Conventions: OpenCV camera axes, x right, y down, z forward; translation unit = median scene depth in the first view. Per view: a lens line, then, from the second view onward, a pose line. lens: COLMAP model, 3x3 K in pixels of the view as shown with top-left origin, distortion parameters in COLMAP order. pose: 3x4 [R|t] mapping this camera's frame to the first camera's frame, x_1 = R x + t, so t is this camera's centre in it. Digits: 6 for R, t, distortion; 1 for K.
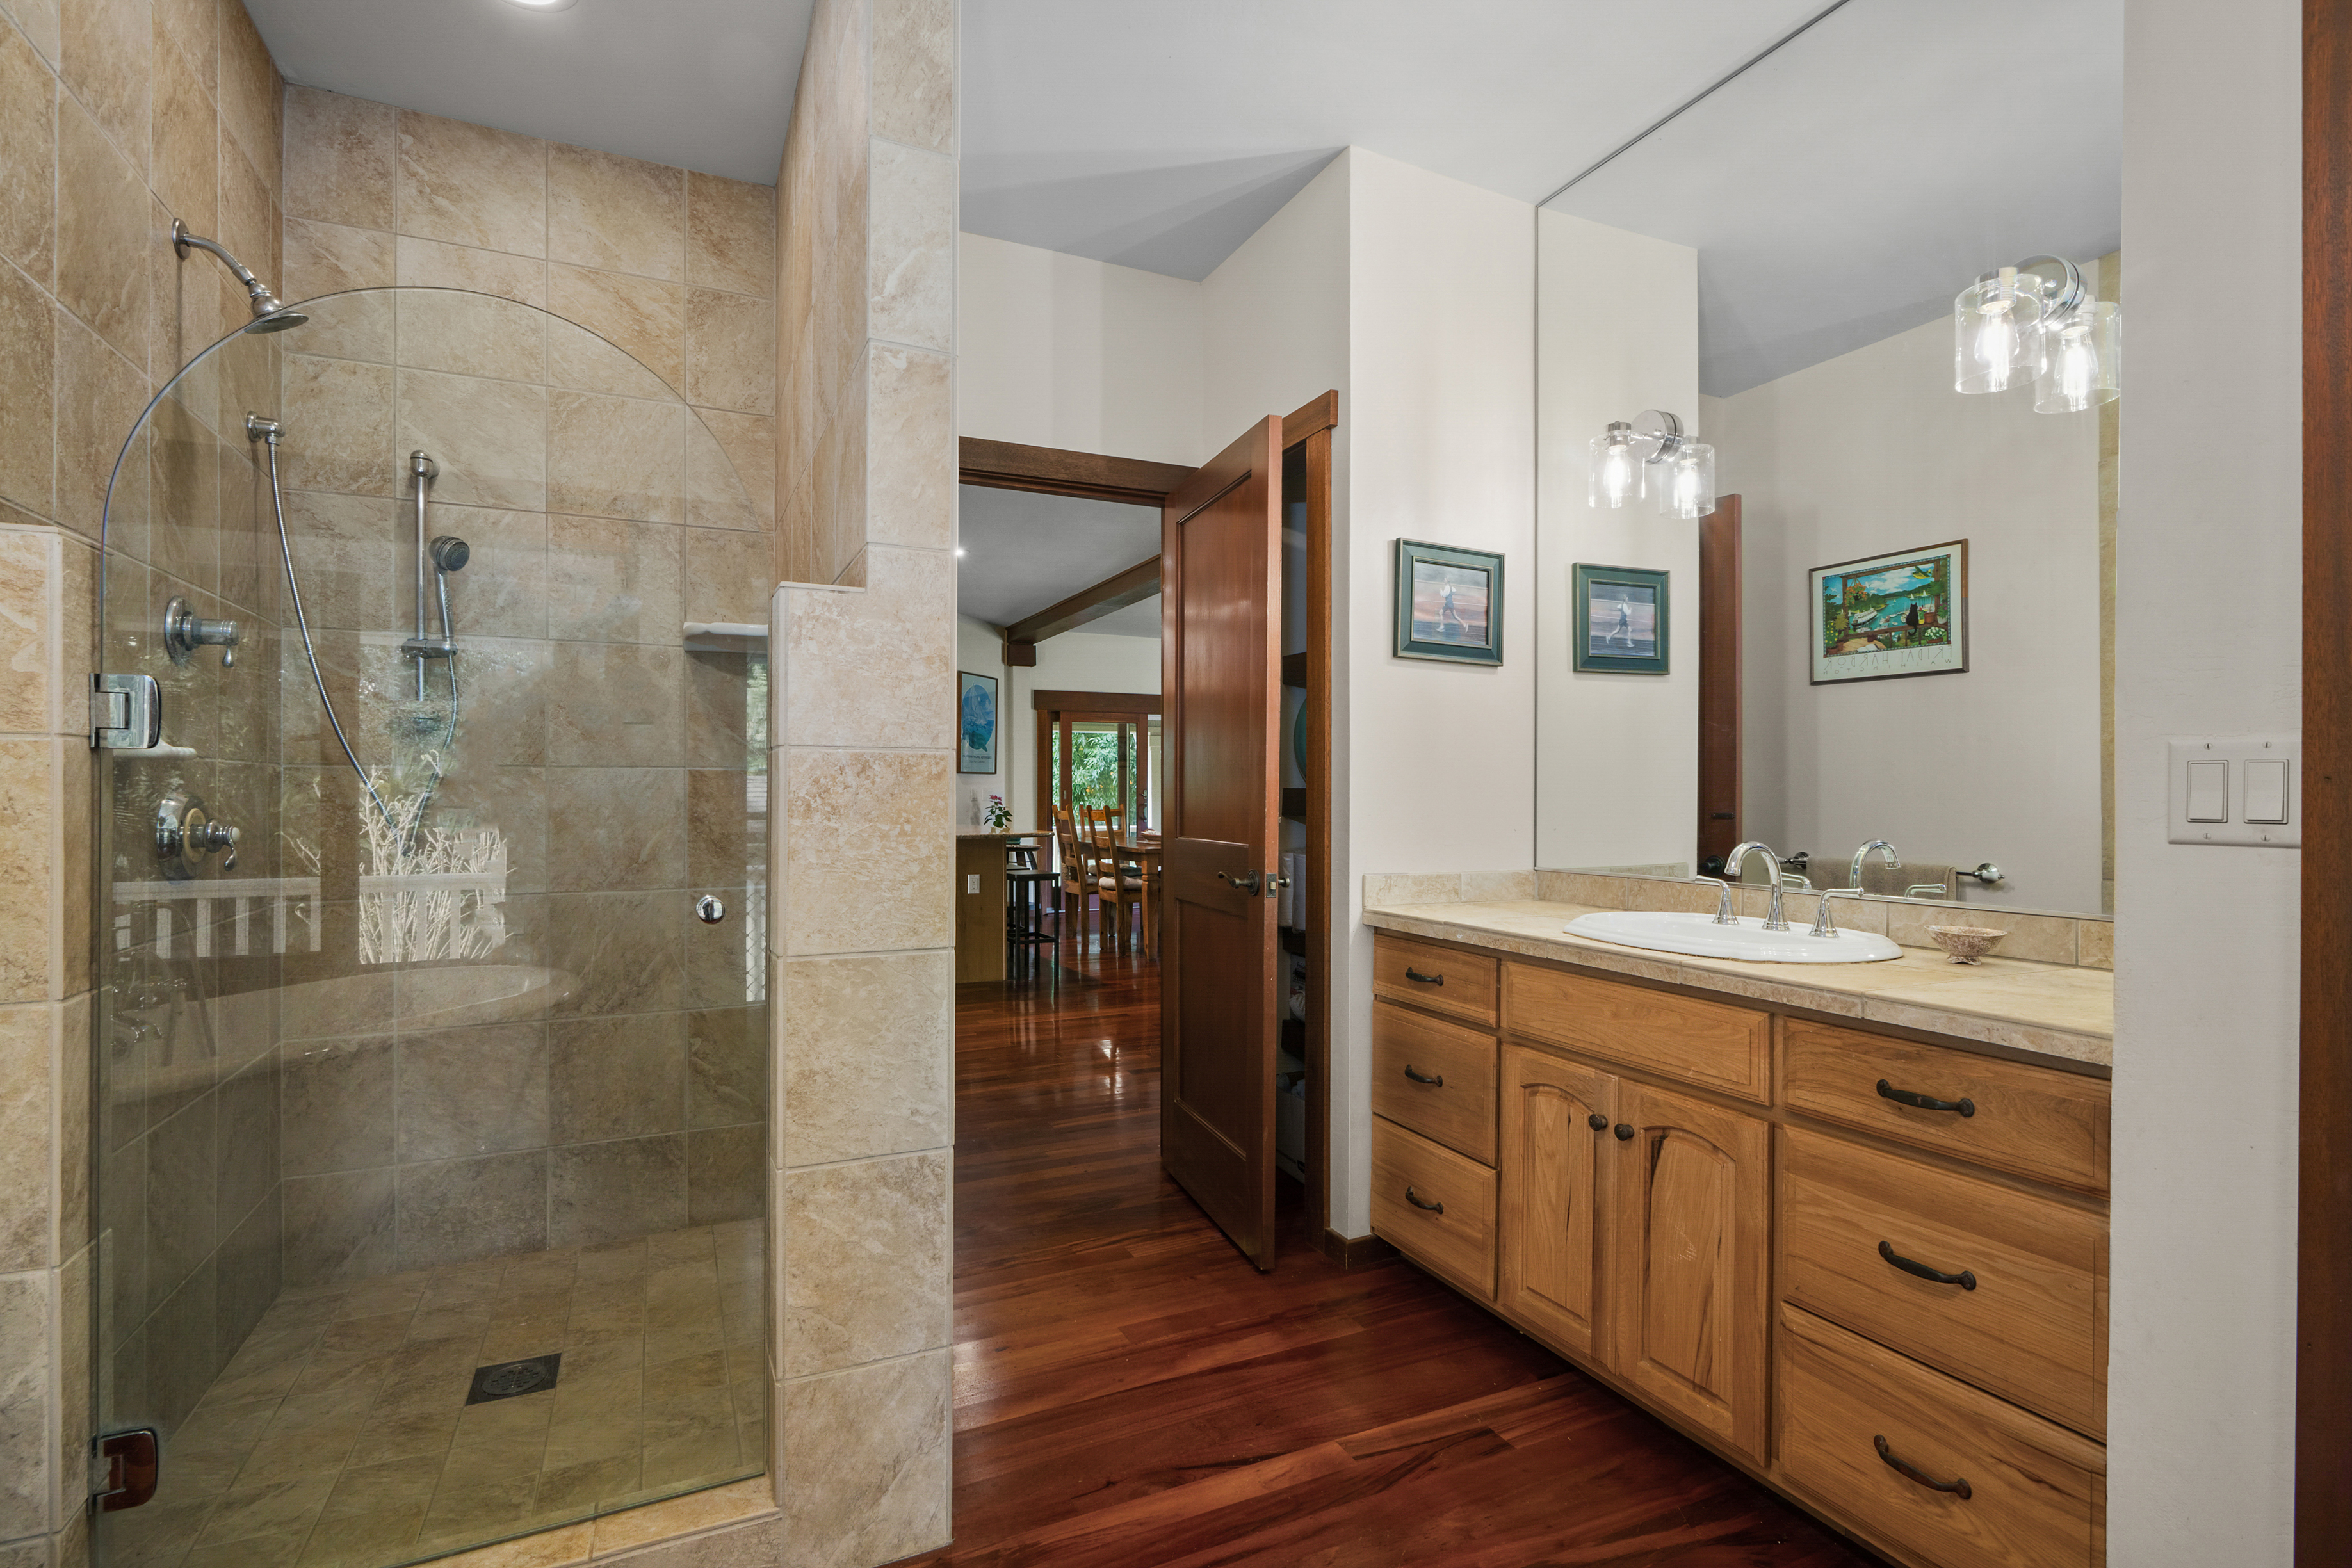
lens RADIAL K [[1079.8, 0, 1169.1], [0, 1079.8, 798.6], [0, 0, 1]] dist [-0.009169, 0.001573]
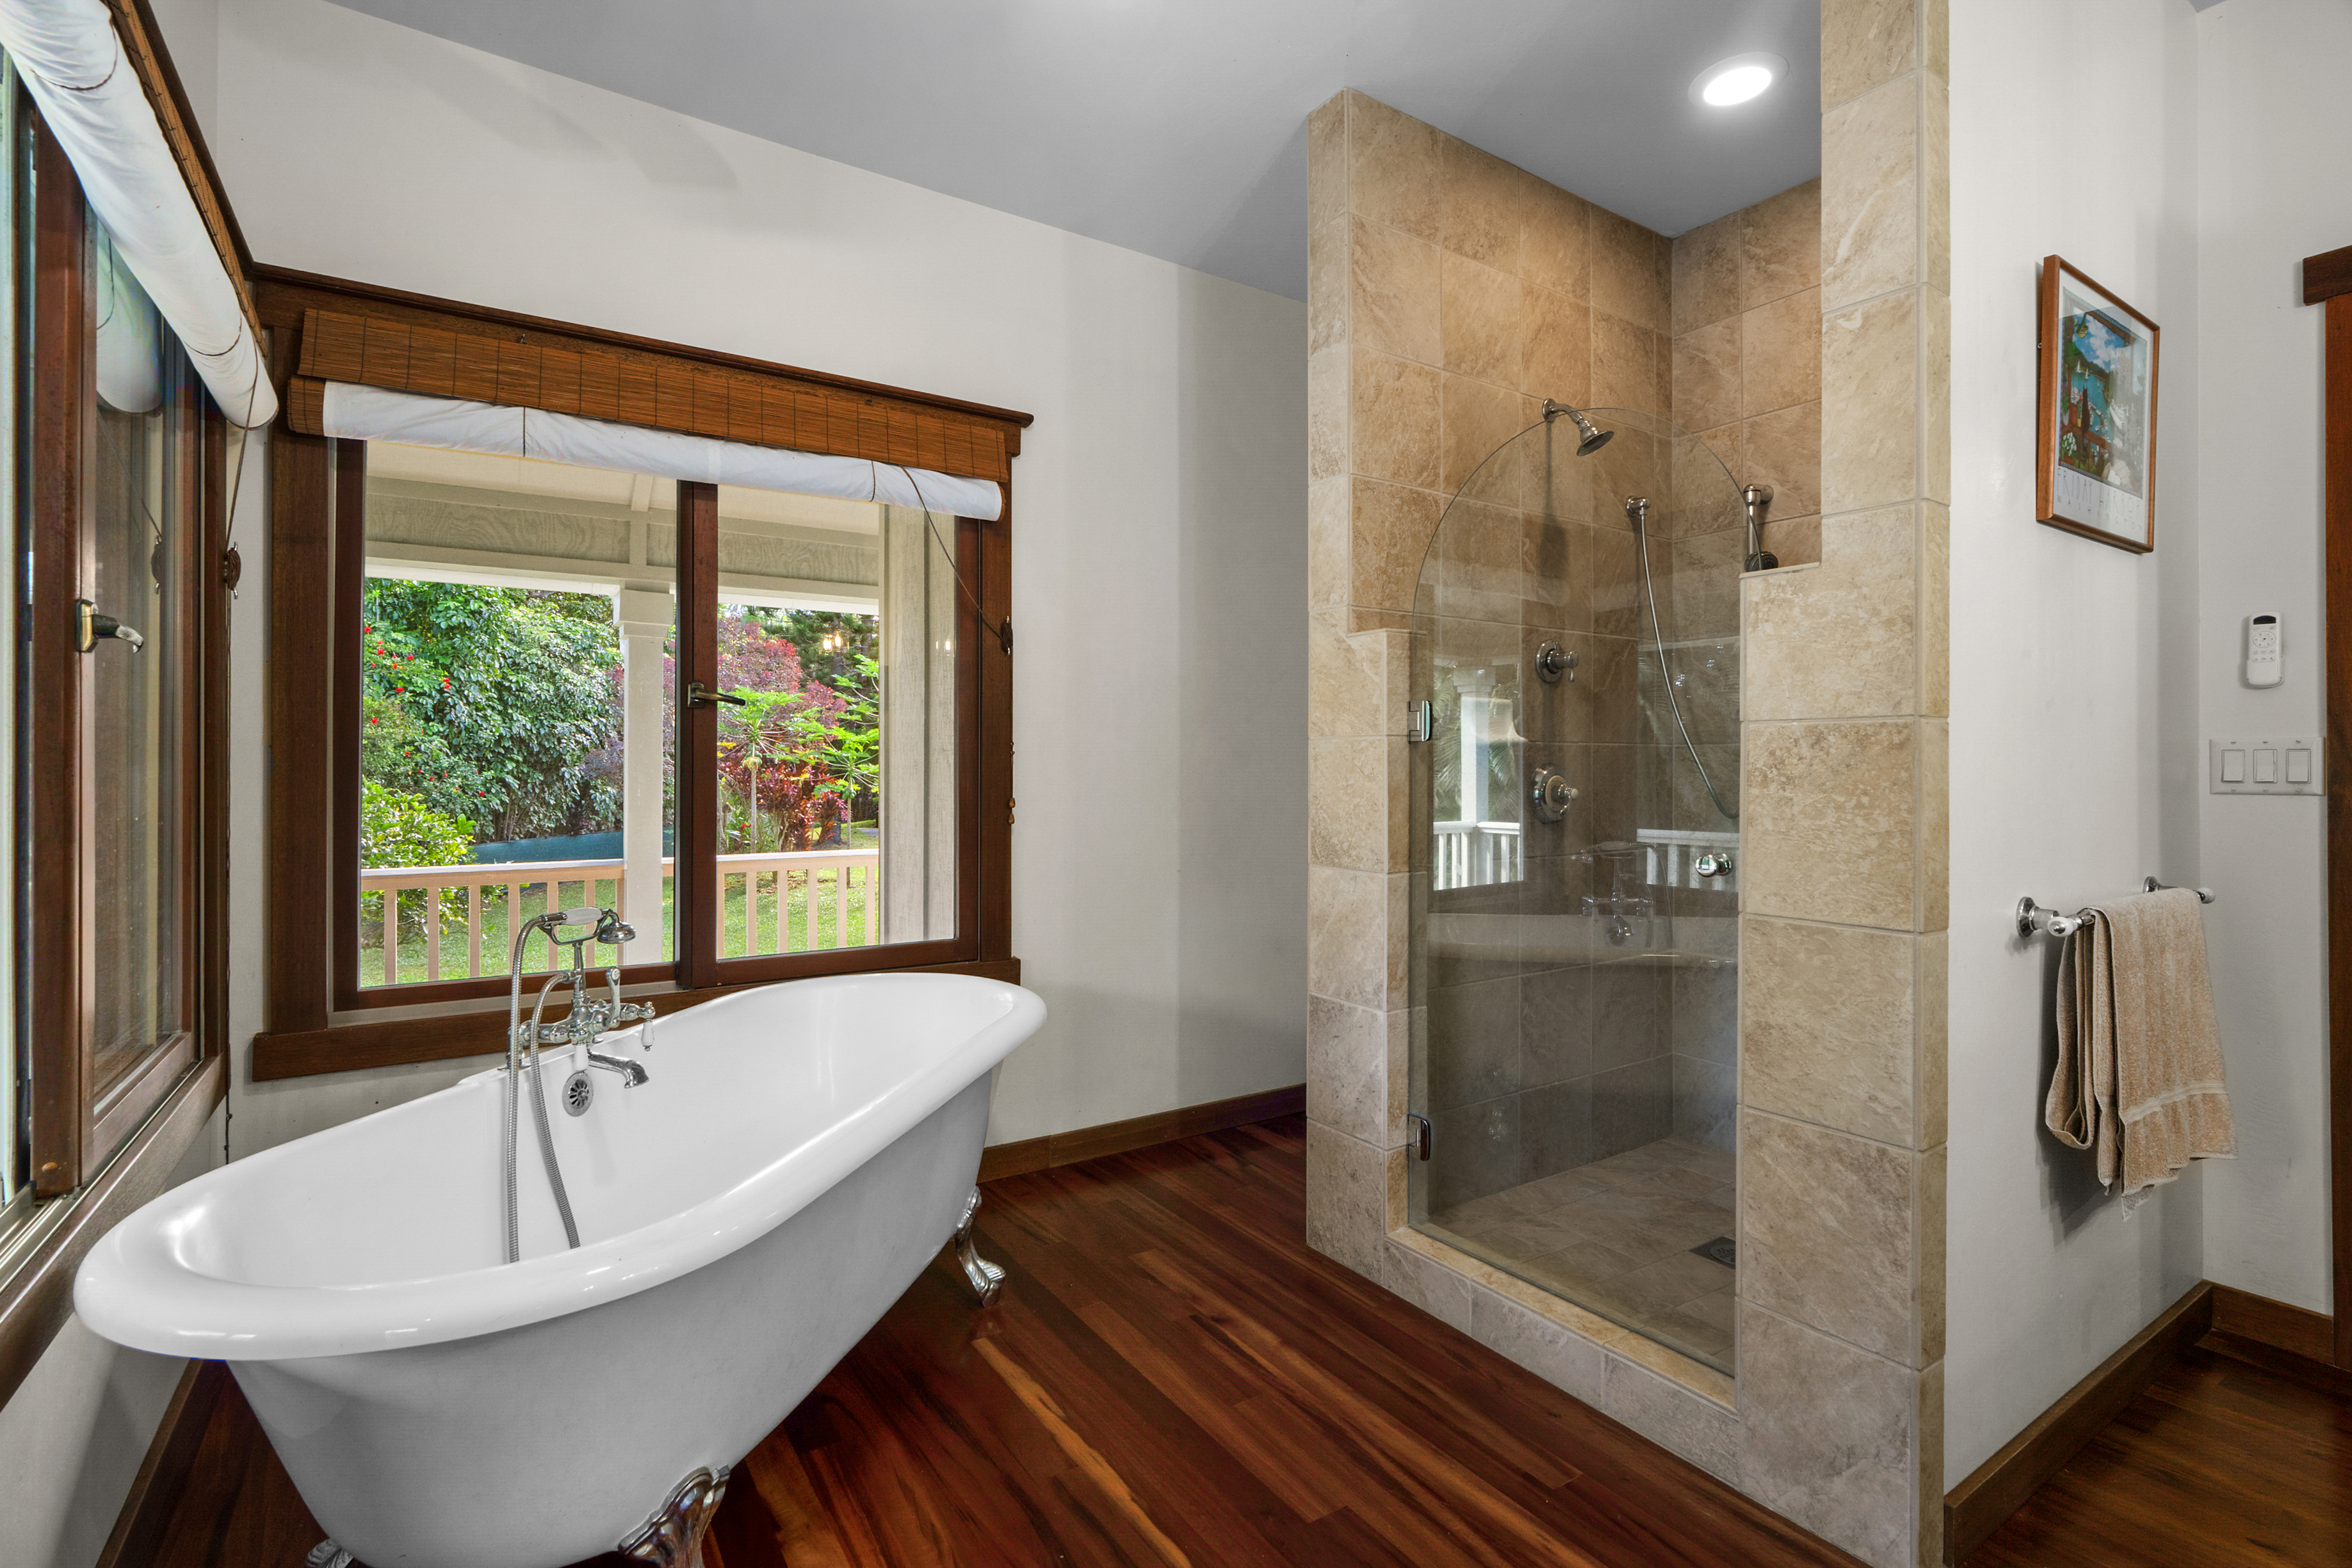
lens RADIAL K [[1079.8, 0, 1132.1], [0, 1079.8, 761.5], [0, 0, 1]] dist [-0.009169, 0.001573]
pose [[0.122849, -0.006353, -0.992405, 0.636123], [-0.003346, 0.999971, -0.006816, 0.001451], [0.992420, 0.004158, 0.122824, 0.234199]]
